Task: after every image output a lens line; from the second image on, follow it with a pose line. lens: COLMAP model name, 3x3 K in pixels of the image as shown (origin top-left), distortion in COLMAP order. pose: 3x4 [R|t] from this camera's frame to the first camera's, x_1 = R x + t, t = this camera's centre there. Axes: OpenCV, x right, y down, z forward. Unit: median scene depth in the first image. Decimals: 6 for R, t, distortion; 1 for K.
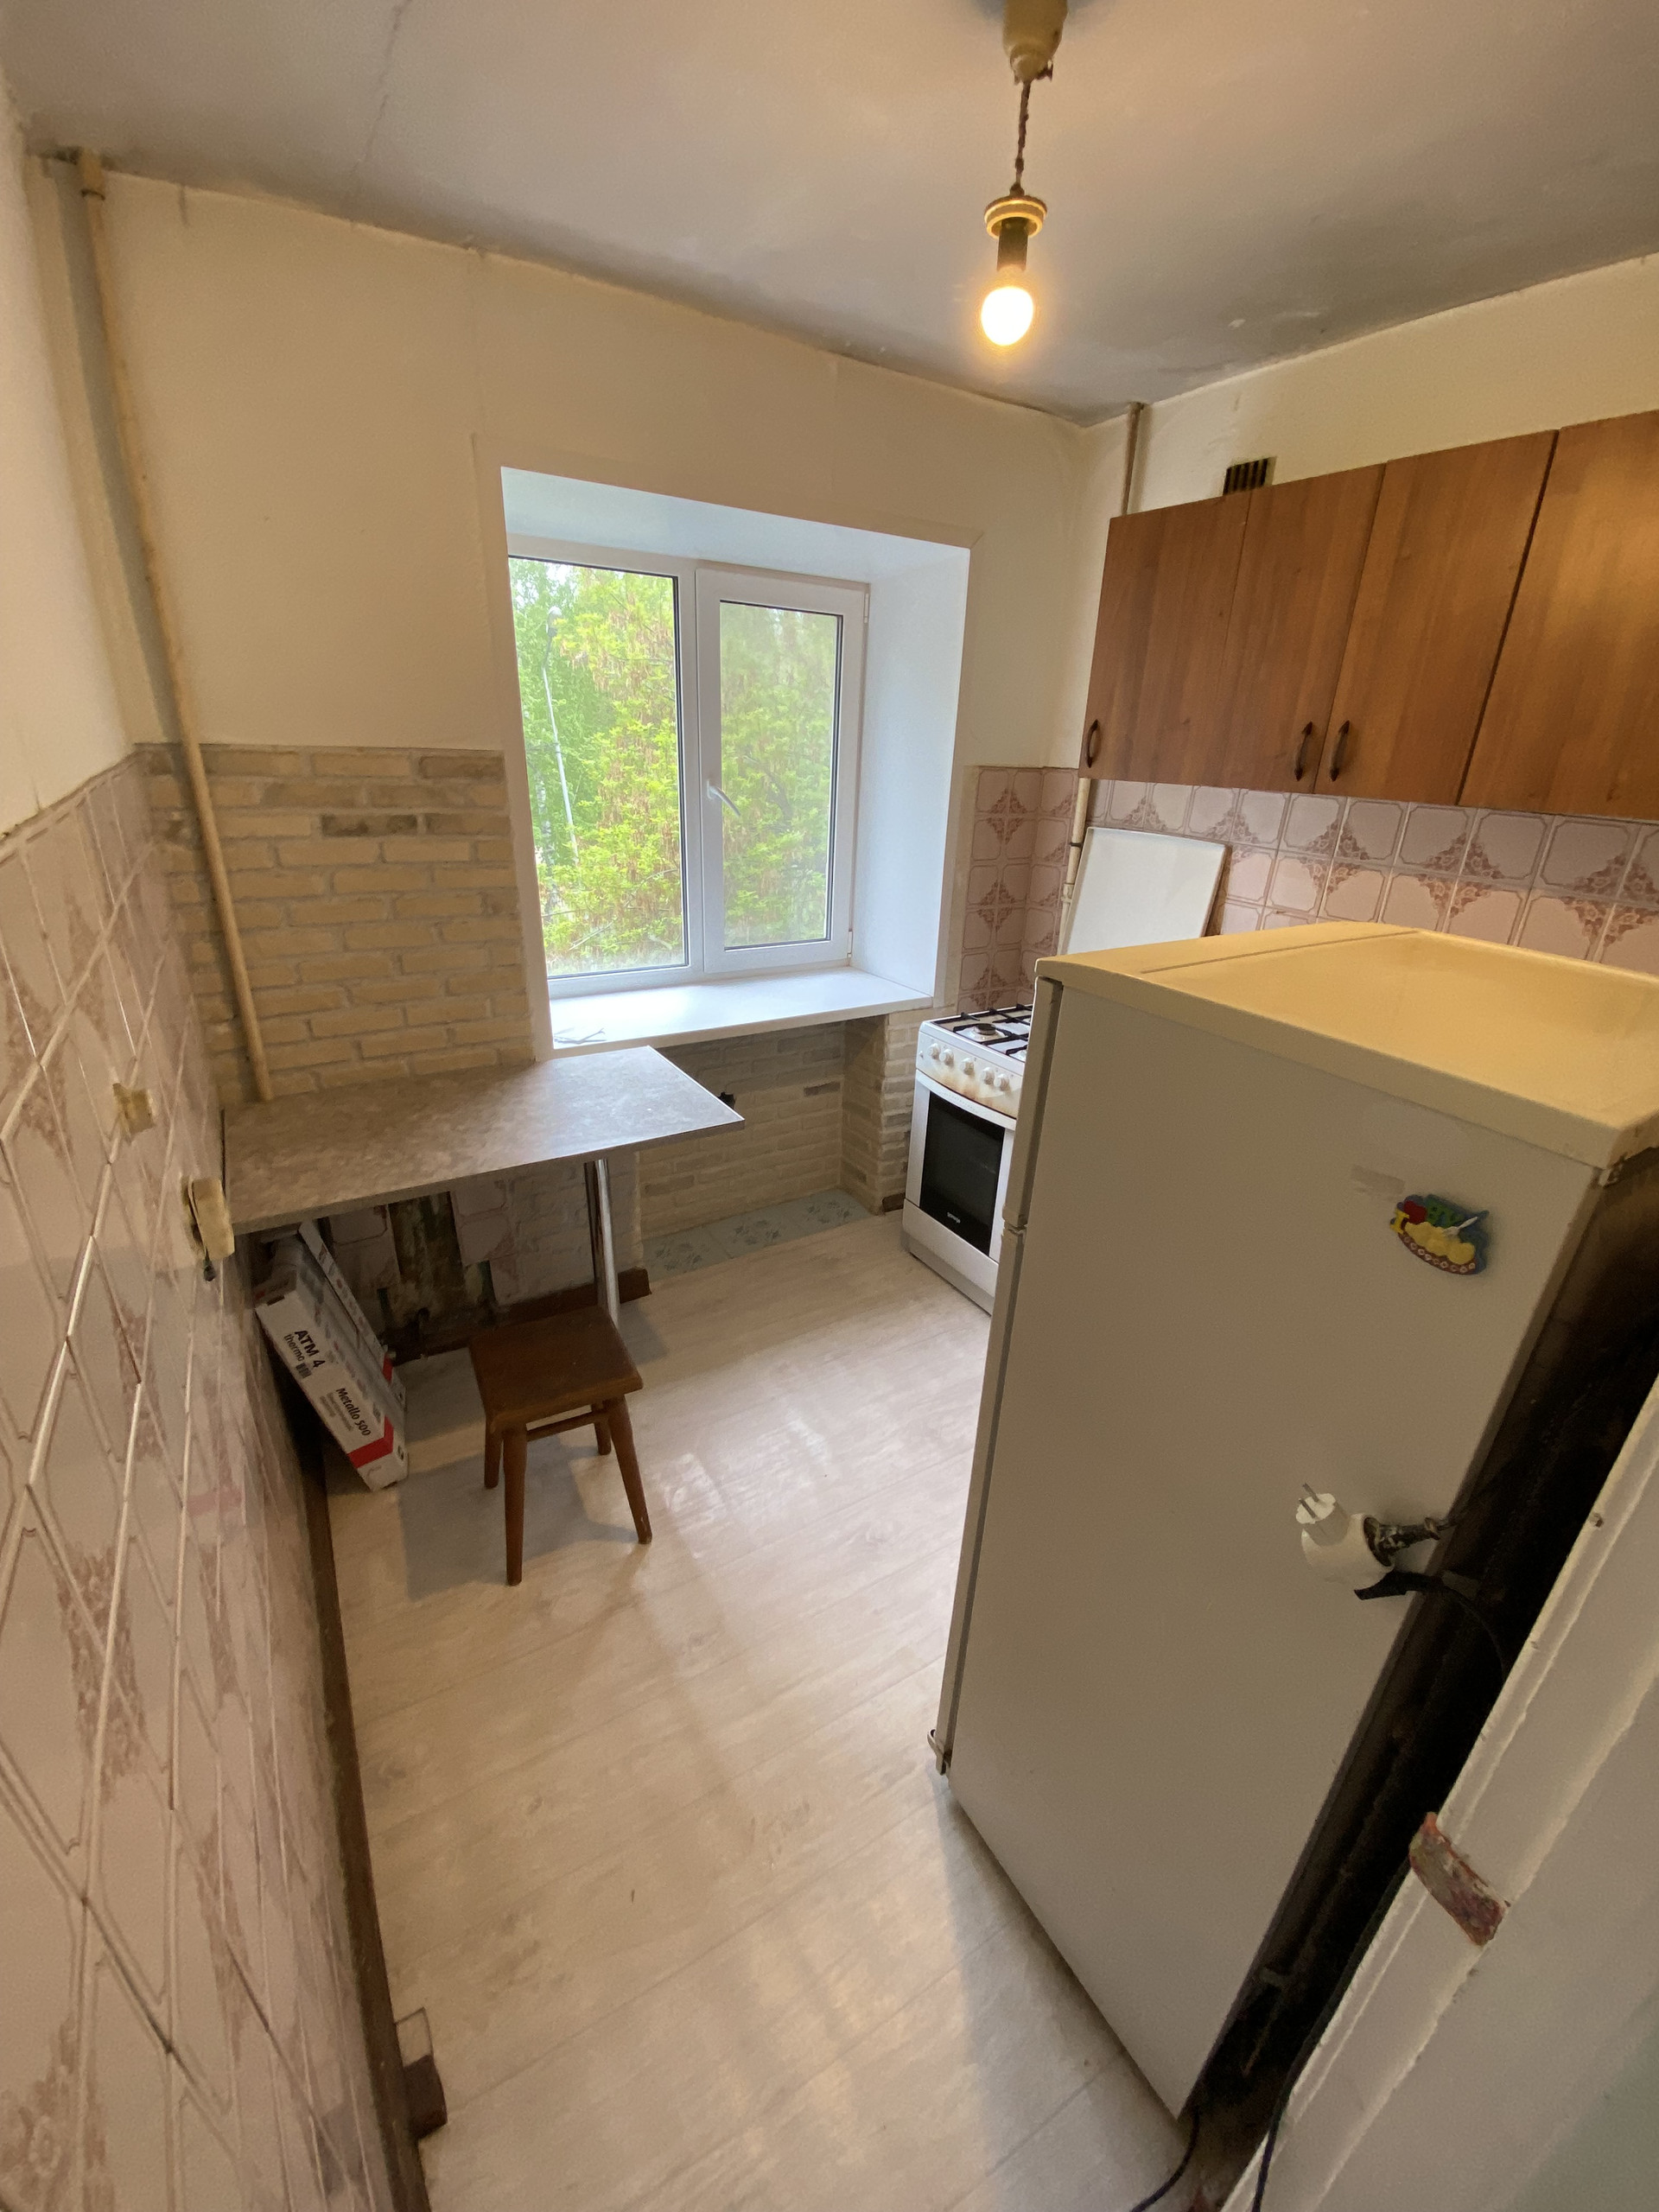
lens RADIAL K [[898.5, 0, 811.3], [0, 898.5, 1118.6], [0, 0, 1]] dist [0.007376, -0.013128]
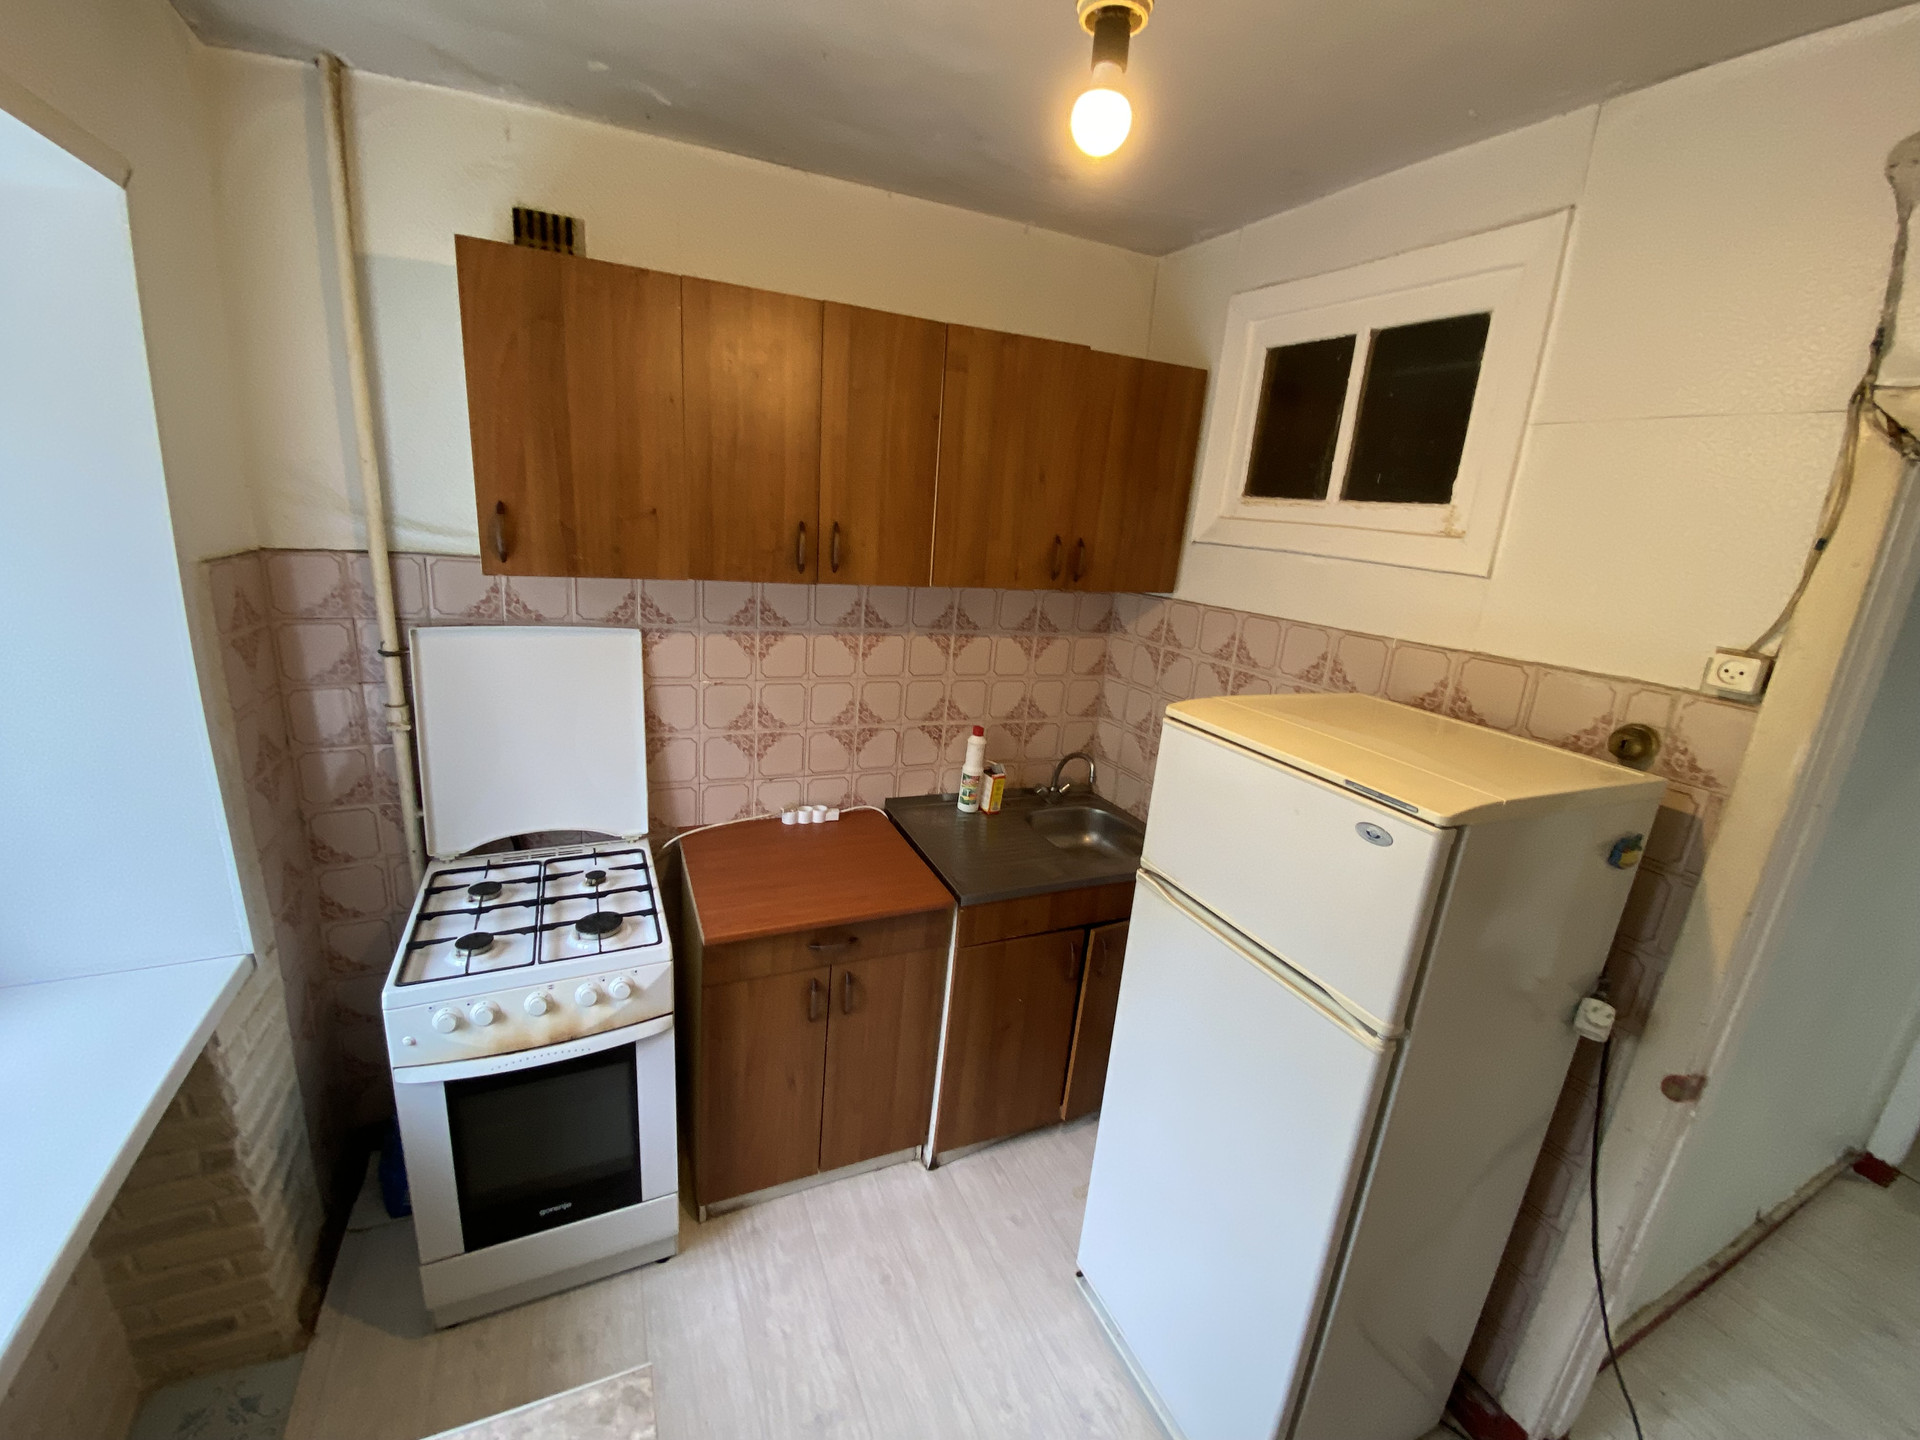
lens RADIAL K [[779.9, 0, 955.2], [0, 779.9, 723.3], [0, 0, 1]] dist [0.007376, -0.013128]
pose [[0.111277, -0.283437, 0.952513, -0.324190], [0.327906, 0.915260, 0.234045, -0.323592], [-0.938134, 0.286291, 0.194788, 0.616326]]
